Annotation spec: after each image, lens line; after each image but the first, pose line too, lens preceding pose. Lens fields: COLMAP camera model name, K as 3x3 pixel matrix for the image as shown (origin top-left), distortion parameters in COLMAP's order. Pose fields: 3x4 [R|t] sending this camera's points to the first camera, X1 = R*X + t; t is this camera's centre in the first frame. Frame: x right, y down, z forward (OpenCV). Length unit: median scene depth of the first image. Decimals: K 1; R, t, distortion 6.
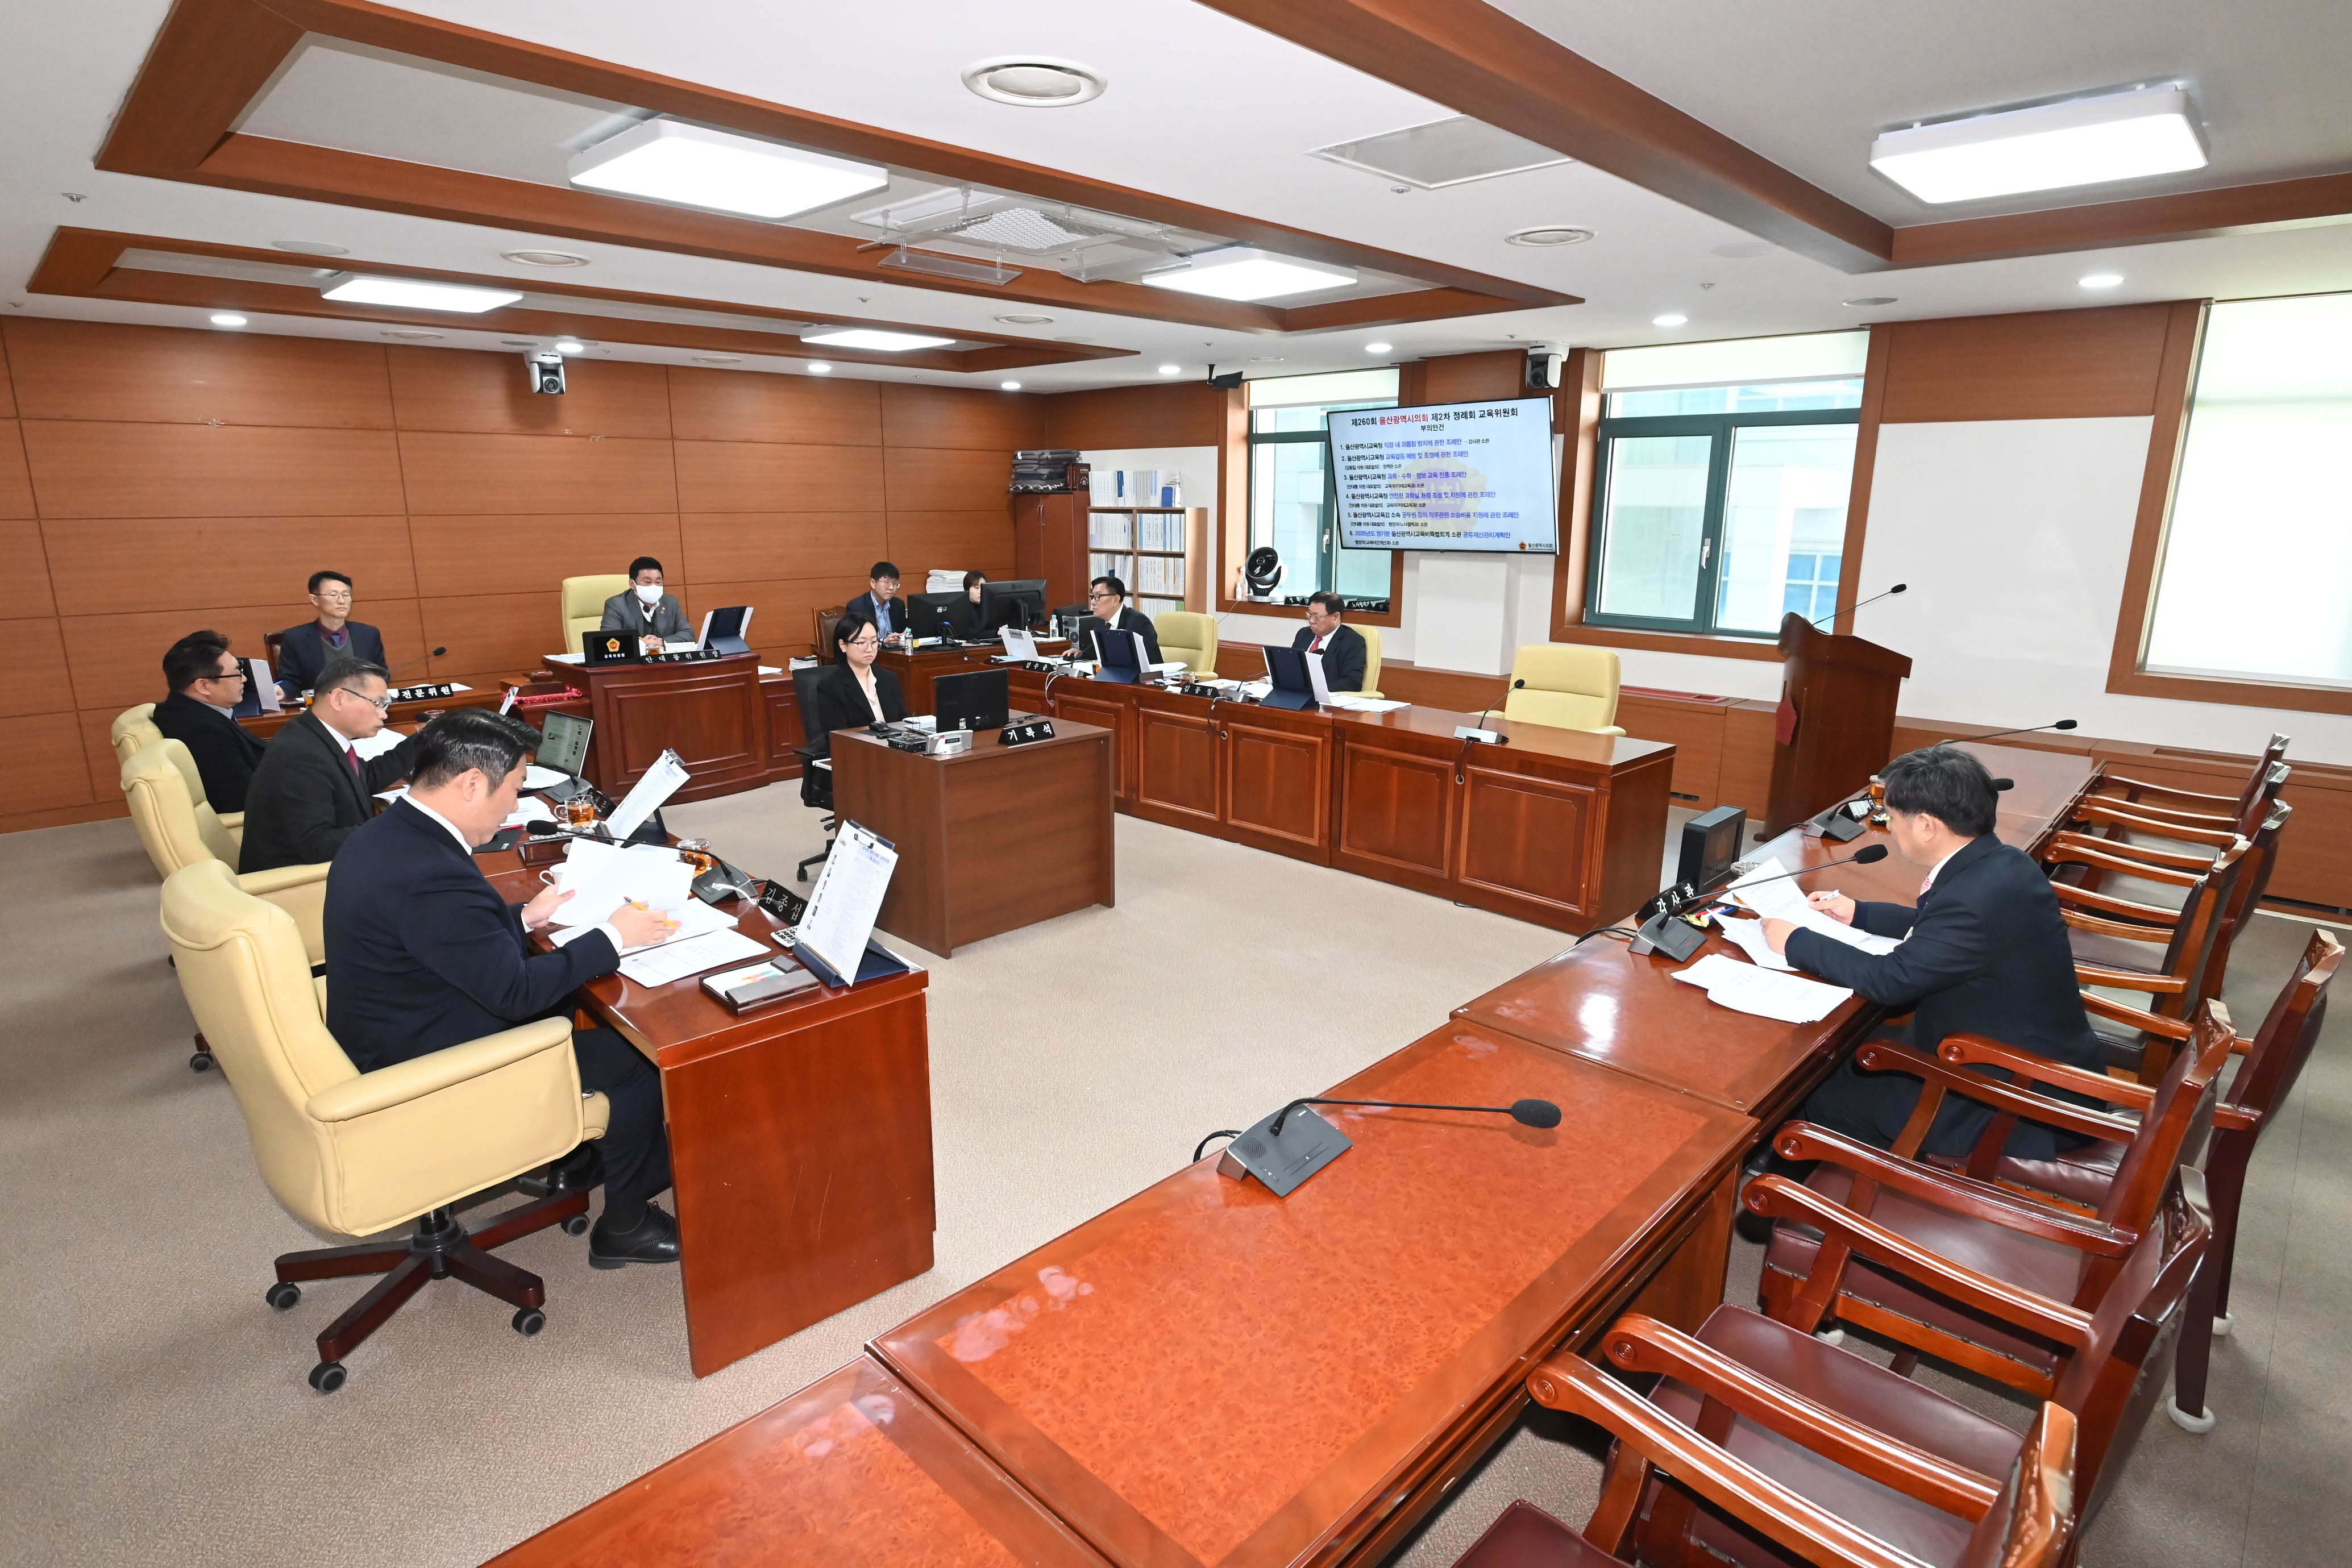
lens RADIAL K [[1198.9, 0, 1175.1], [0, 1198.9, 784.7], [0, 0, 1]] dist [-0.005358, -0.000763]
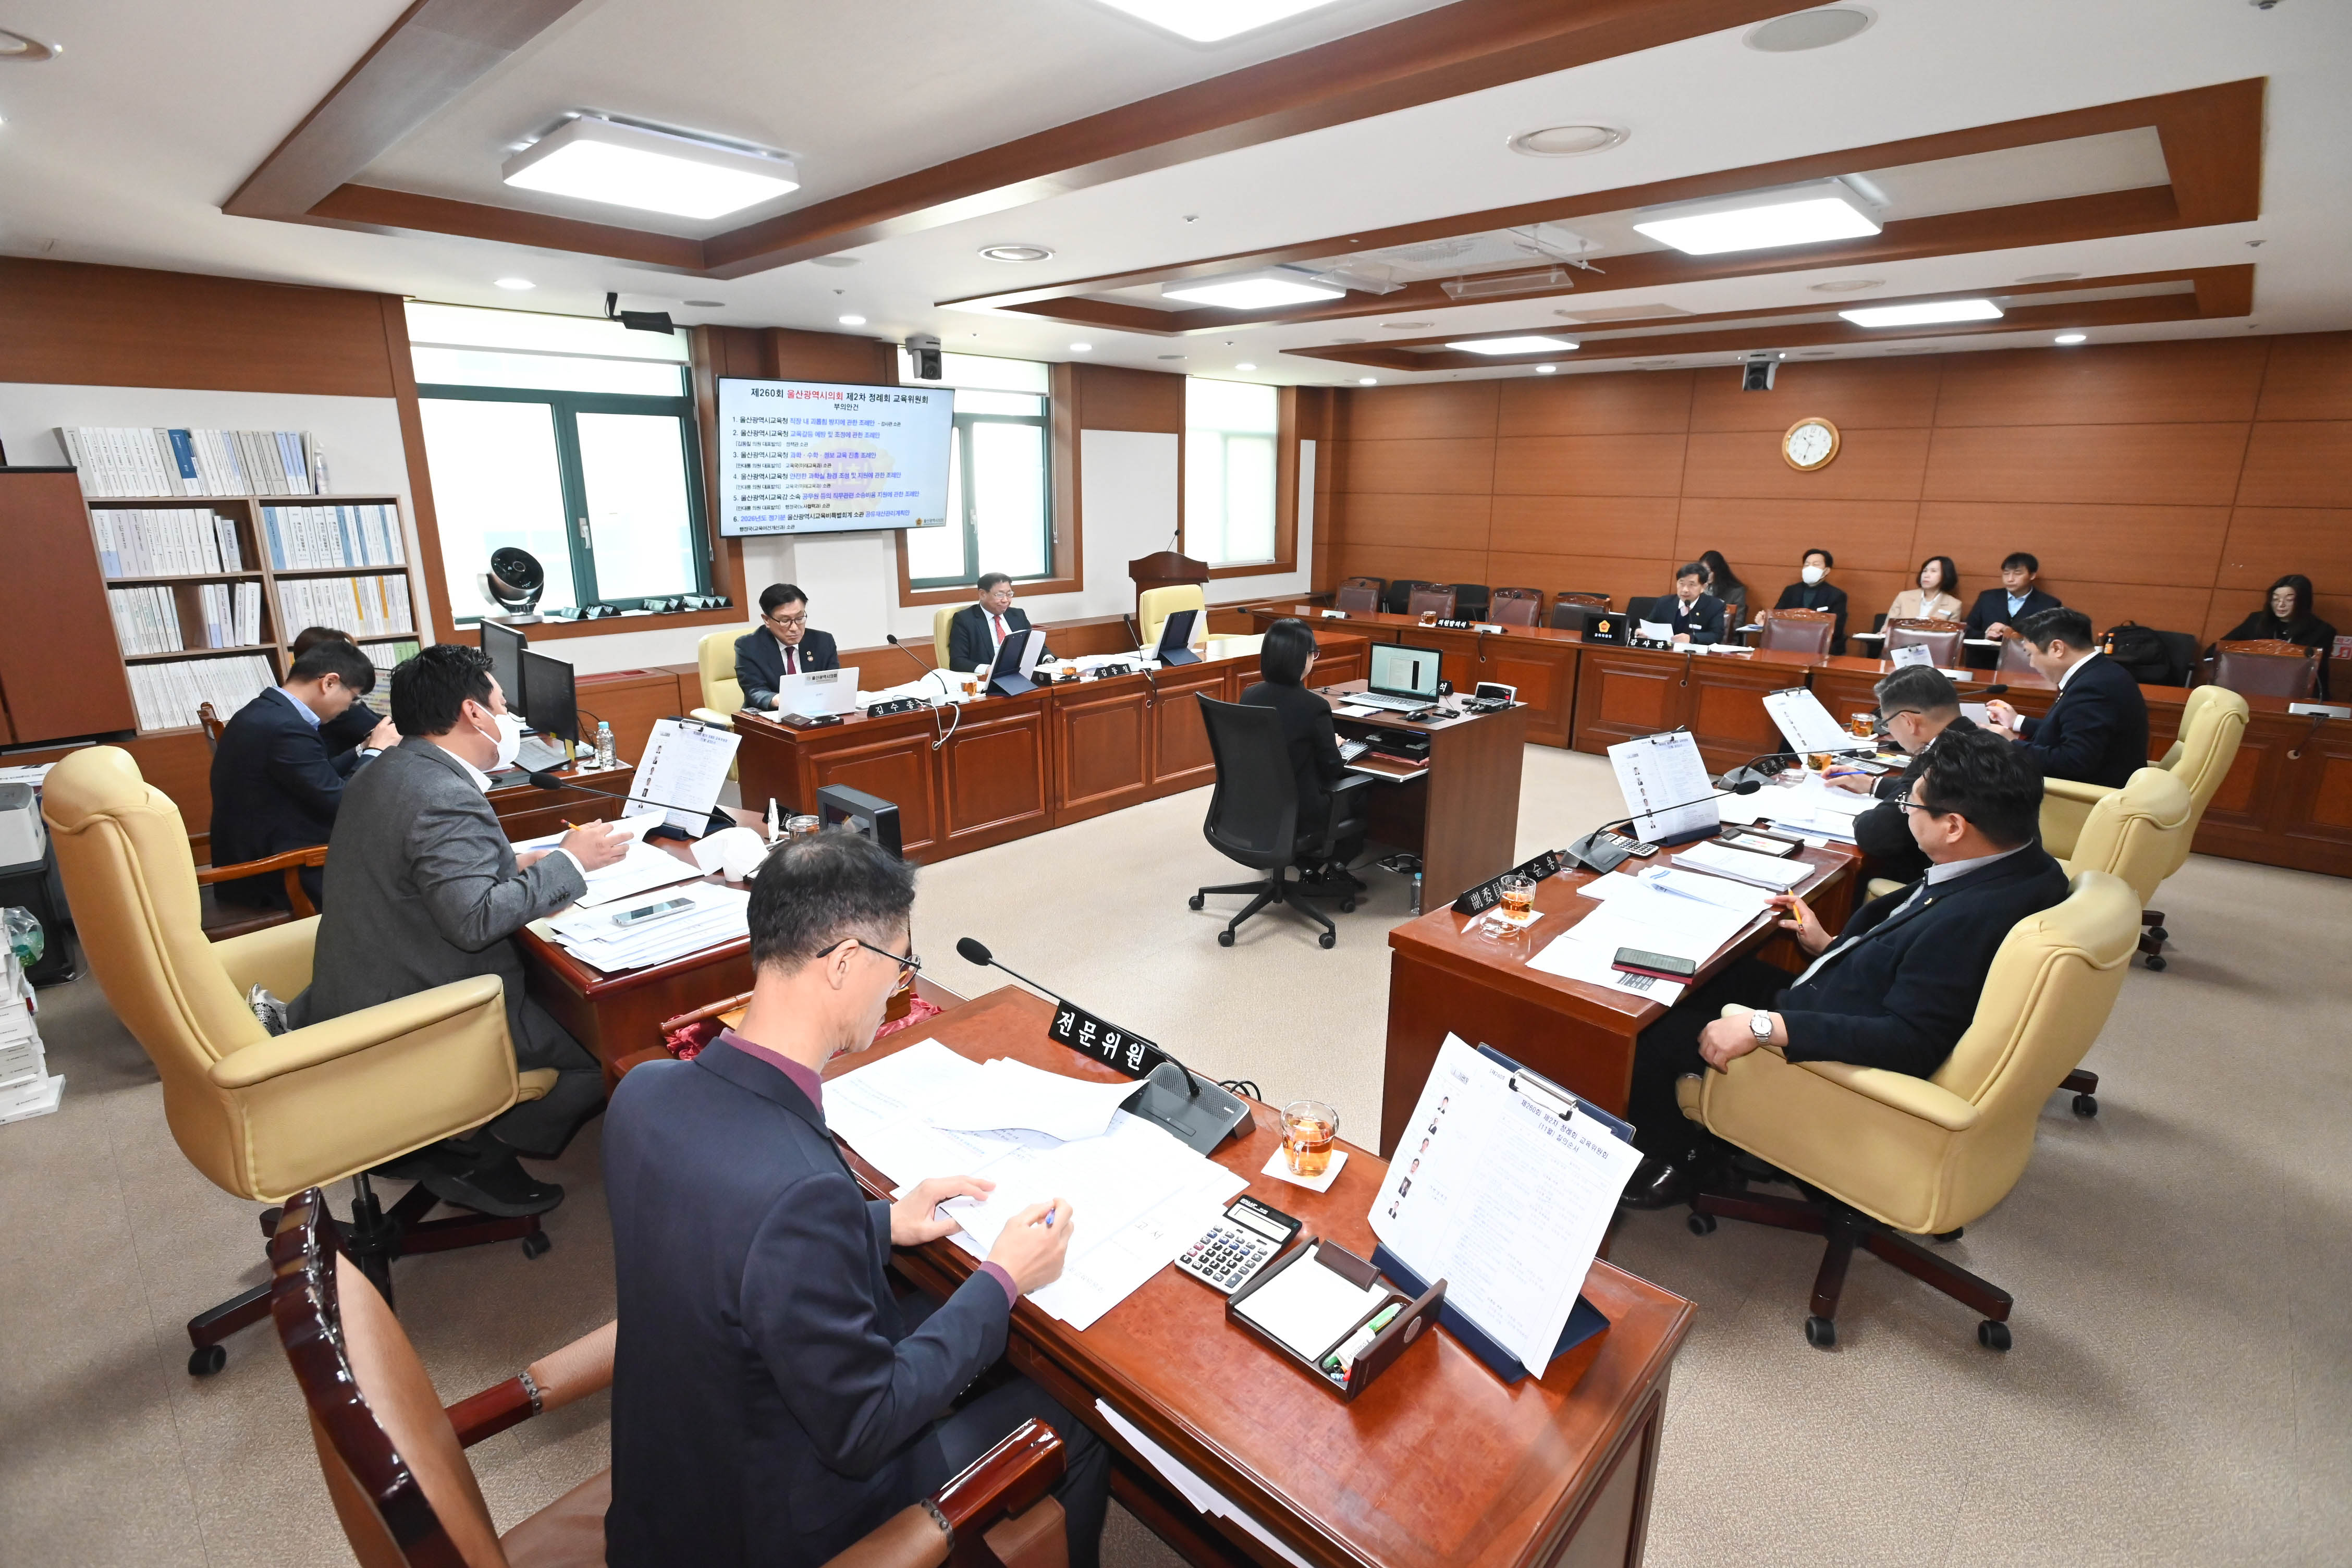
lens RADIAL K [[1112.3, 0, 1174.5], [0, 1112.3, 773.7], [0, 0, 1]] dist [-0.000400, -0.000333]
pose [[-0.010012, -0.261710, 0.965095, -0.729588], [0.229444, 0.938791, 0.256957, -0.181767], [-0.973270, 0.224007, 0.050648, 0.734284]]
